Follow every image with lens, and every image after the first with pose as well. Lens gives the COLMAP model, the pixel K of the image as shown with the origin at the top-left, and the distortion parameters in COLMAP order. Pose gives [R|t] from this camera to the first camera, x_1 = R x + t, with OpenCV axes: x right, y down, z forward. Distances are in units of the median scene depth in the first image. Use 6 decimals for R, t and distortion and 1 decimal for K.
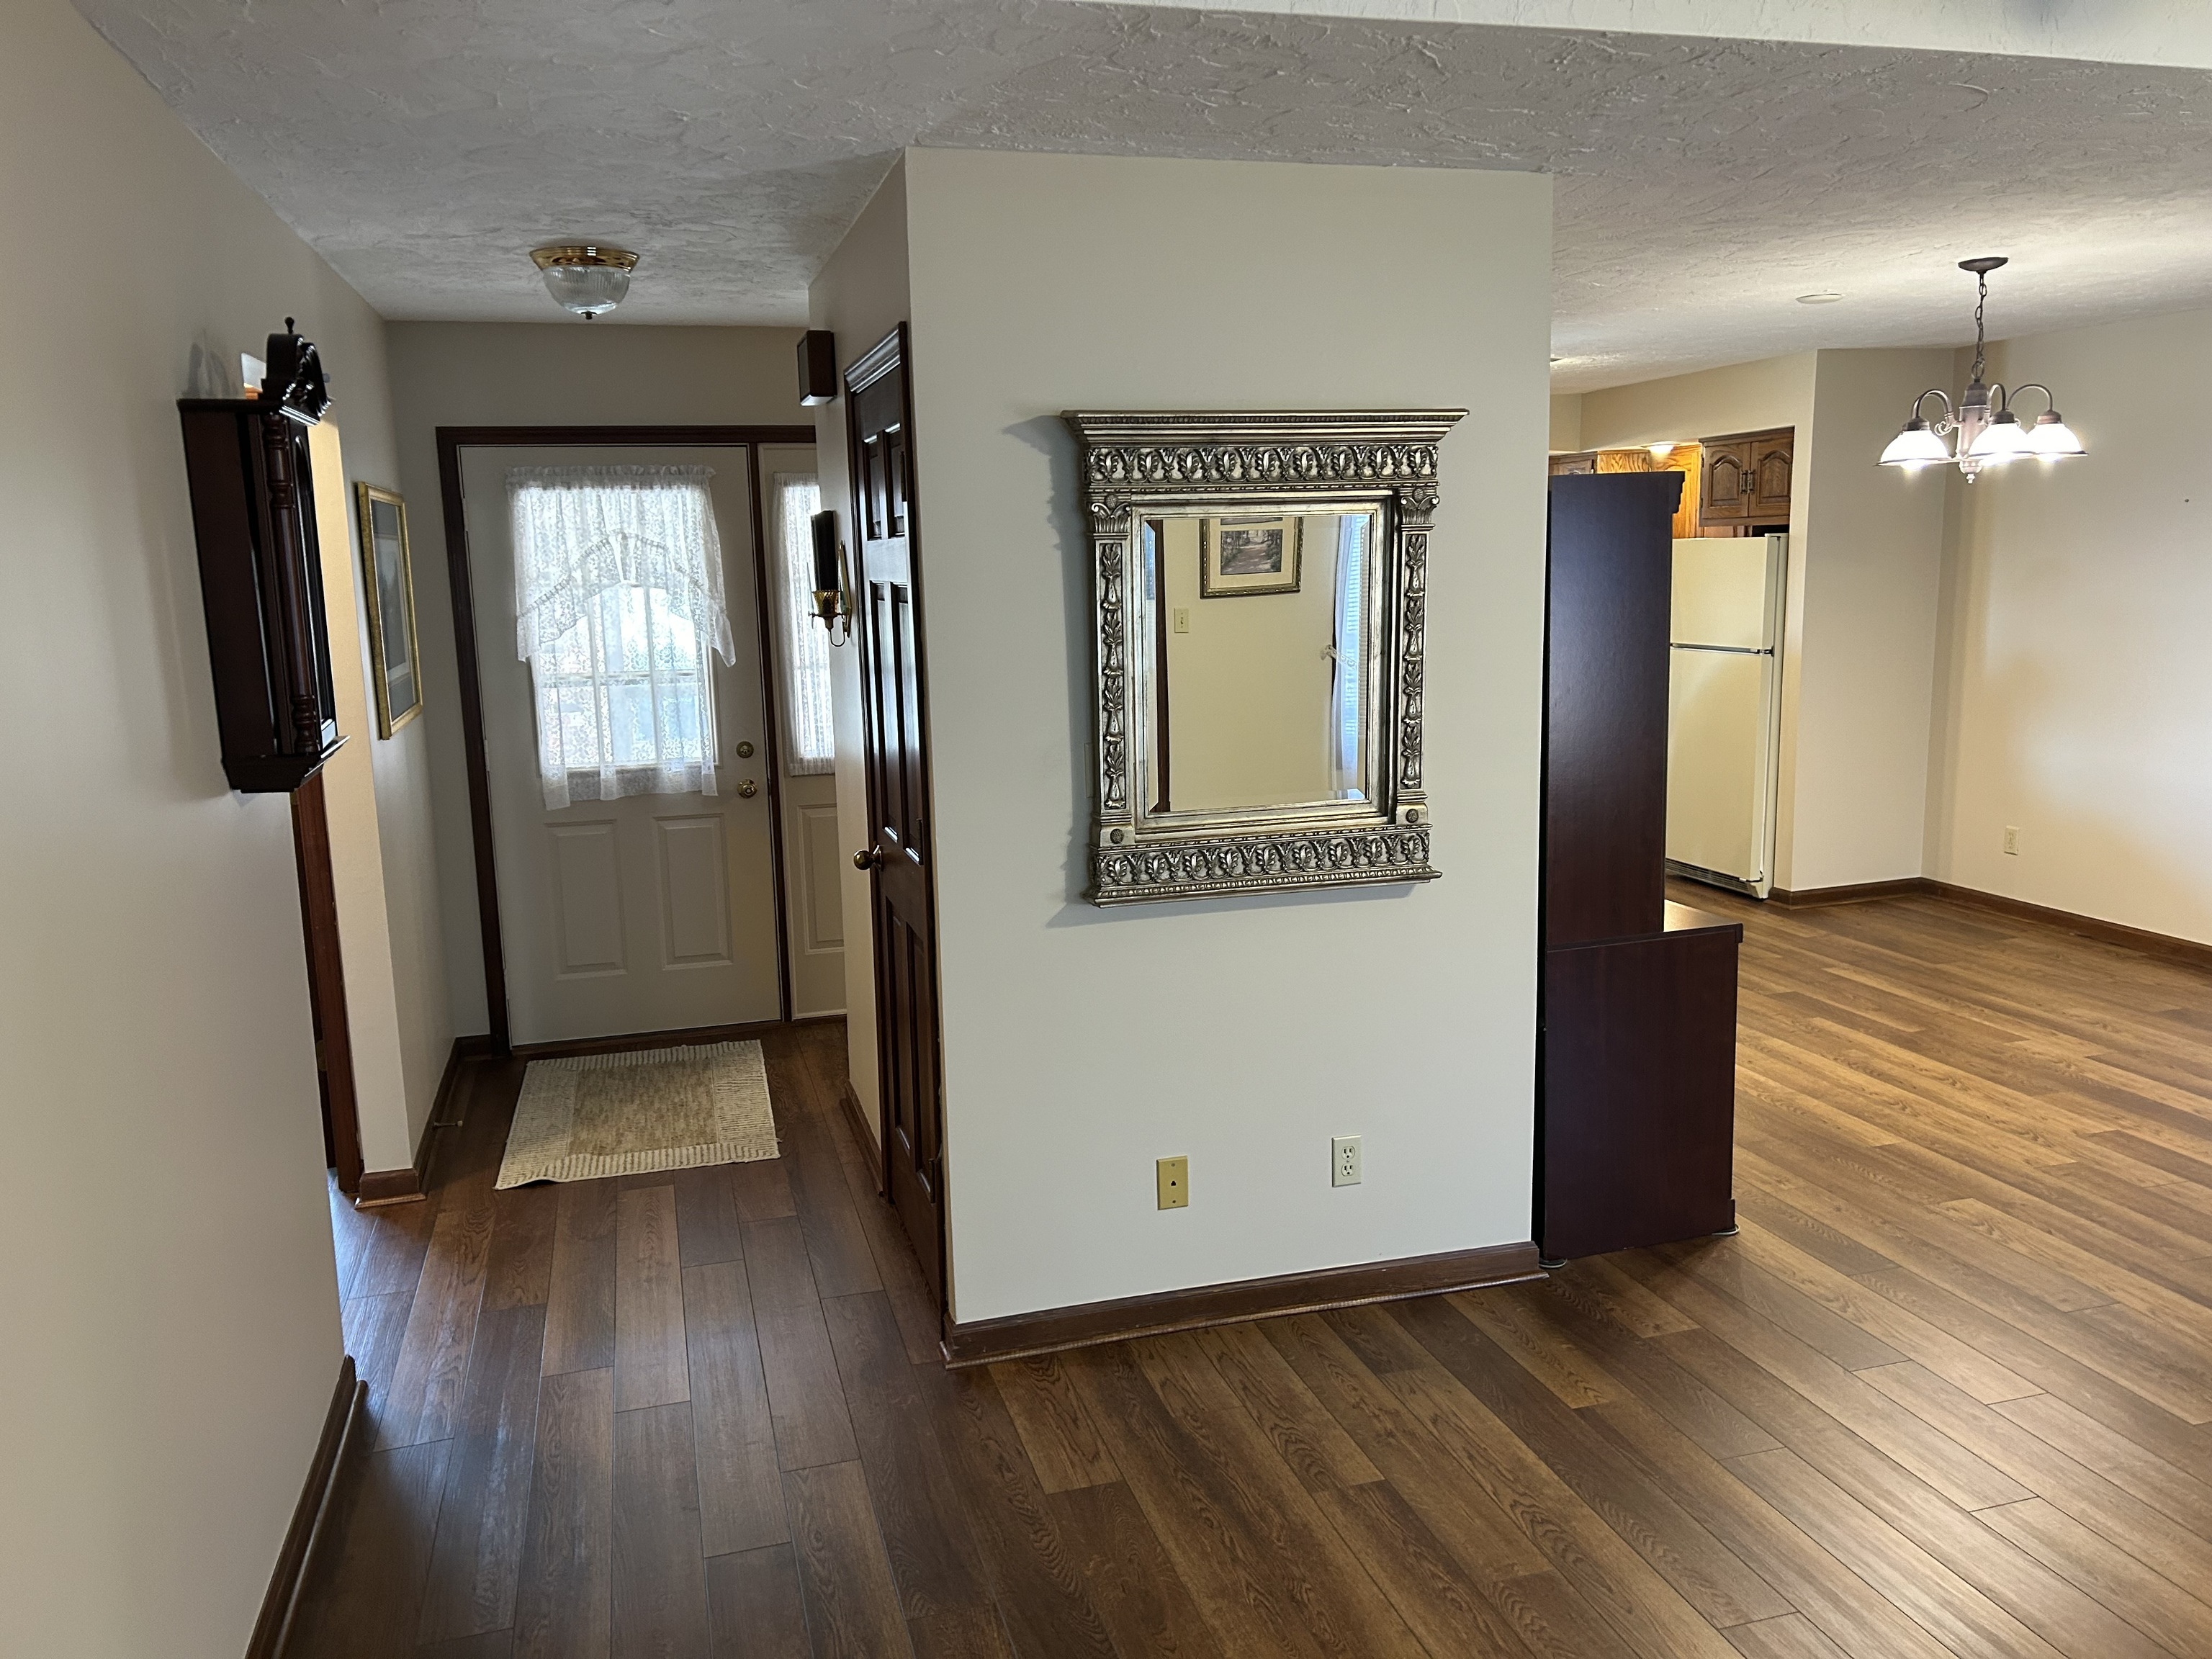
lens RADIAL K [[1693.9, 0, 1106.0], [0, 1693.9, 829.5], [0, 0, 1]] dist [0.106614, -0.093908]
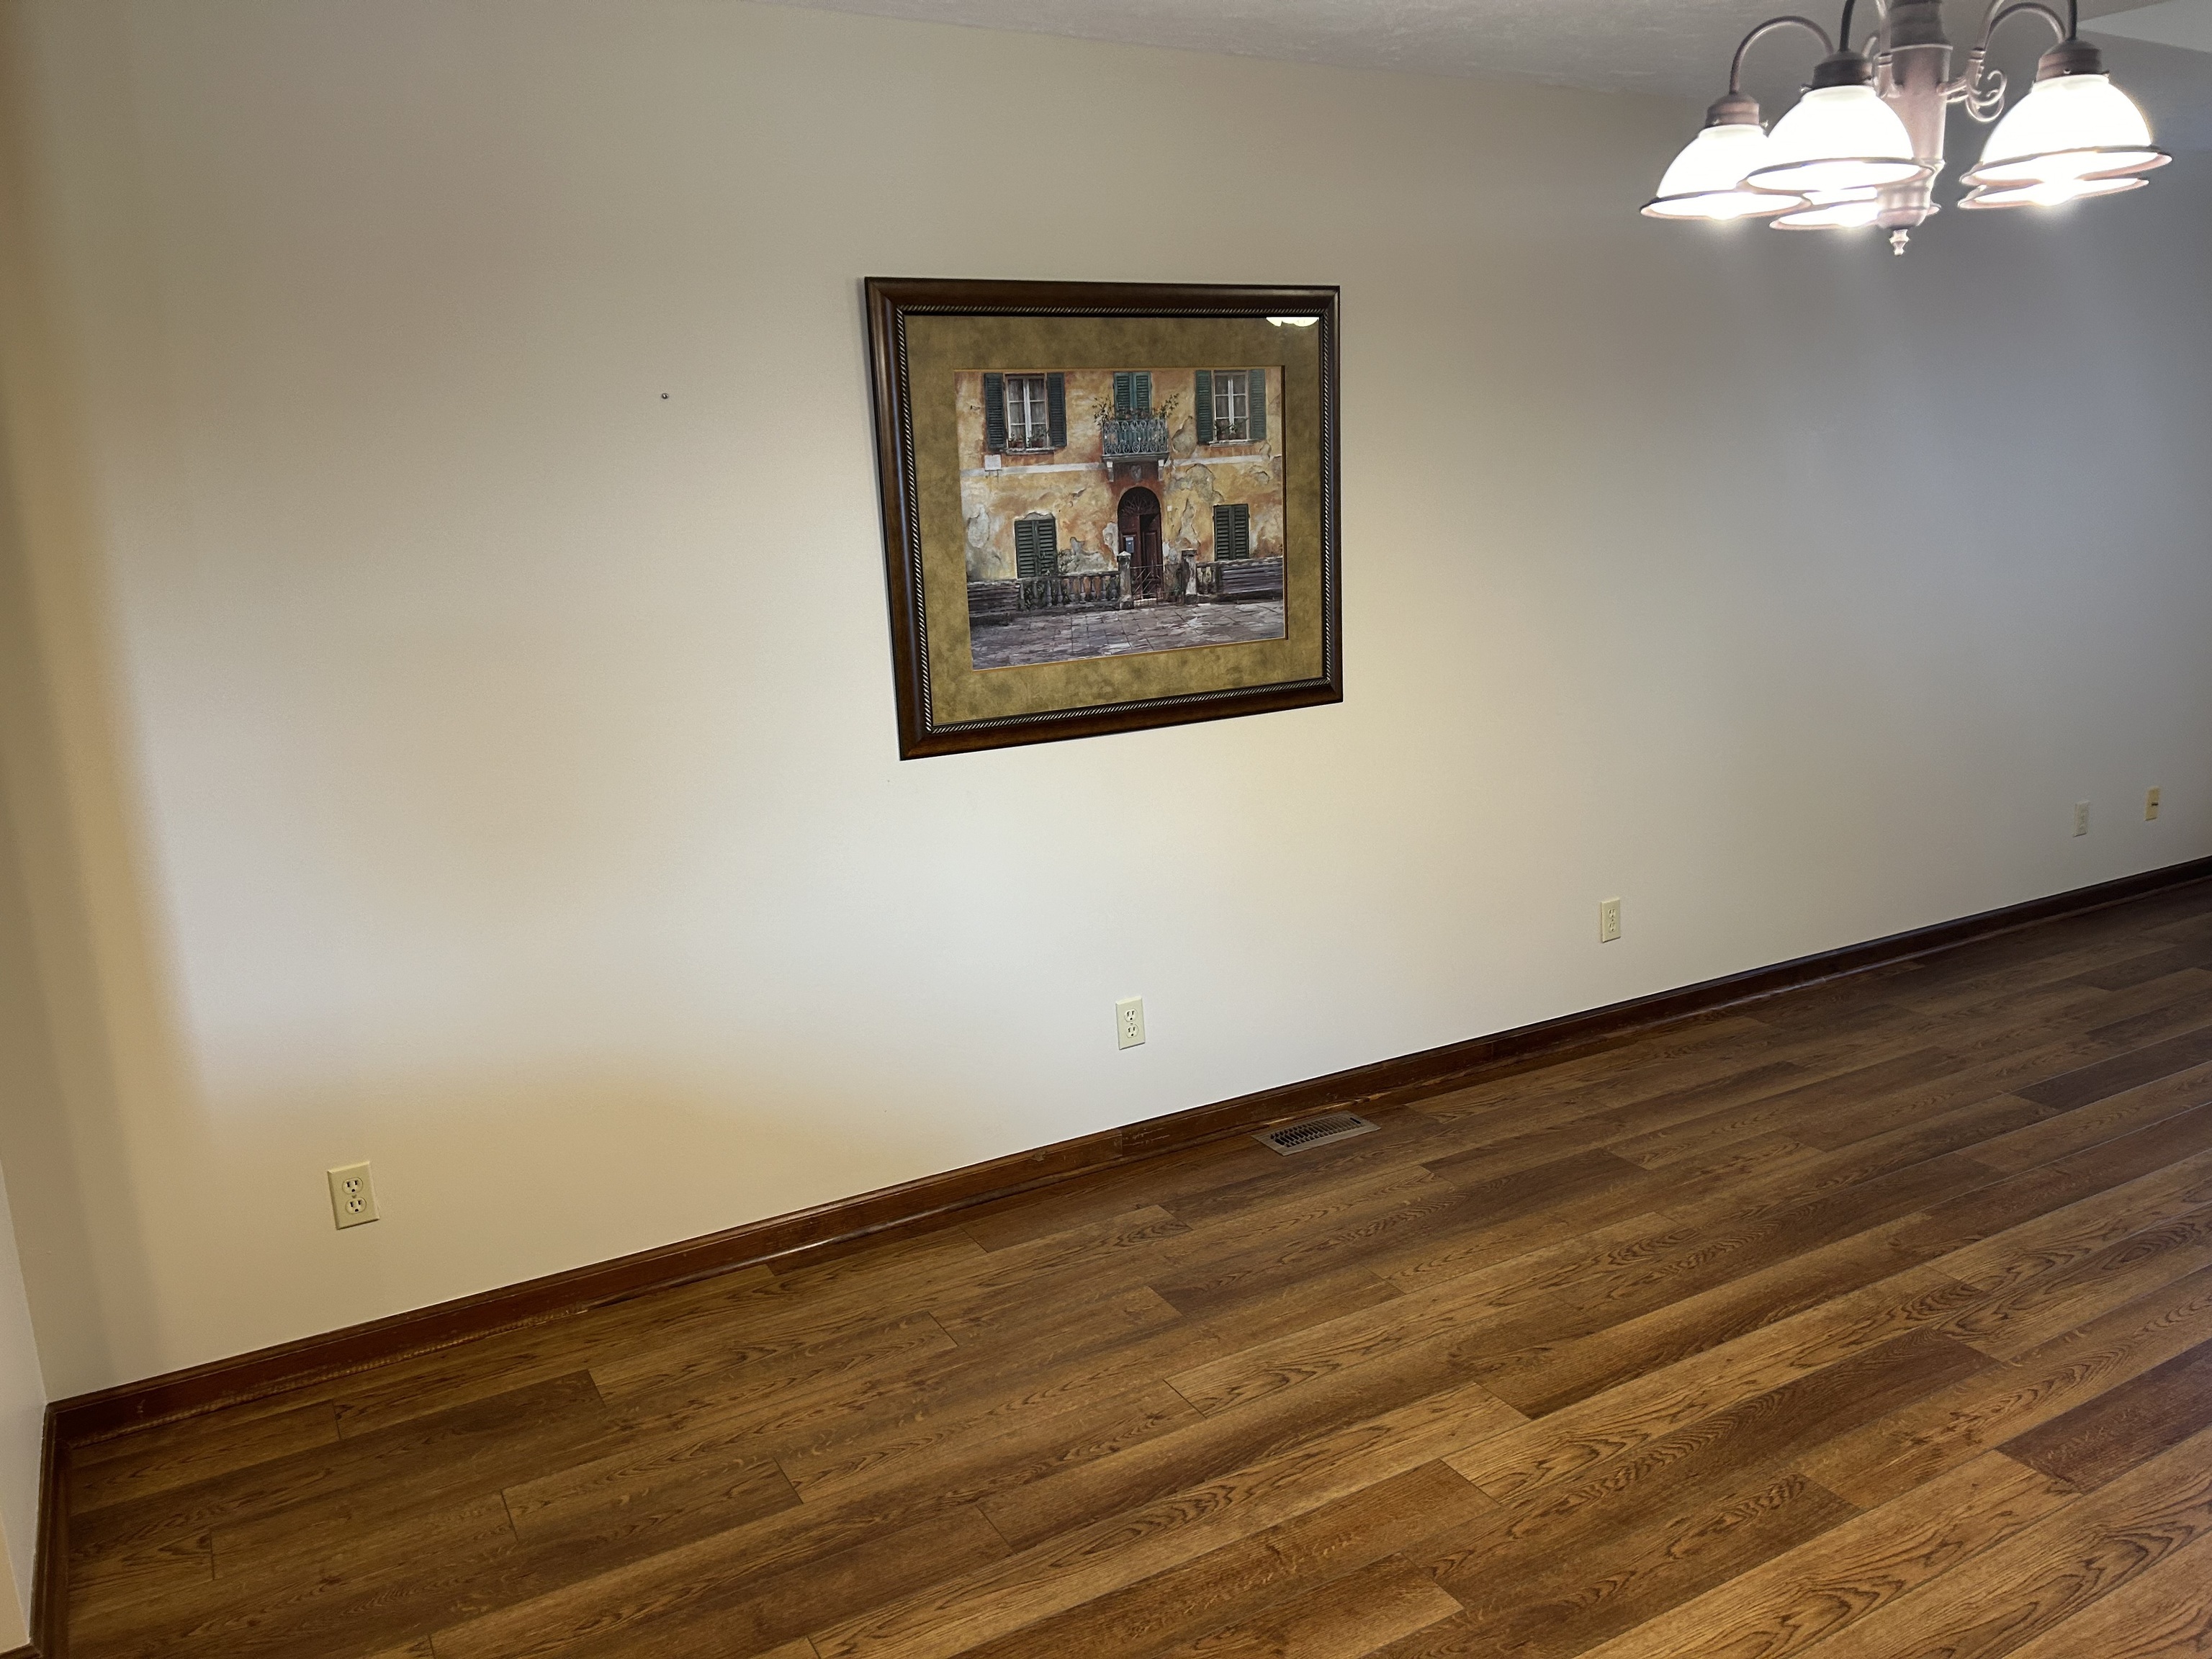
lens RADIAL K [[1693.9, 0, 1106.0], [0, 1693.9, 829.5], [0, 0, 1]] dist [0.106614, -0.093908]
pose [[-0.240186, -0.179139, 0.954055, 0.126300], [0.199014, 0.952861, 0.229017, -0.190054], [-0.950107, 0.244877, -0.193212, 1.197959]]
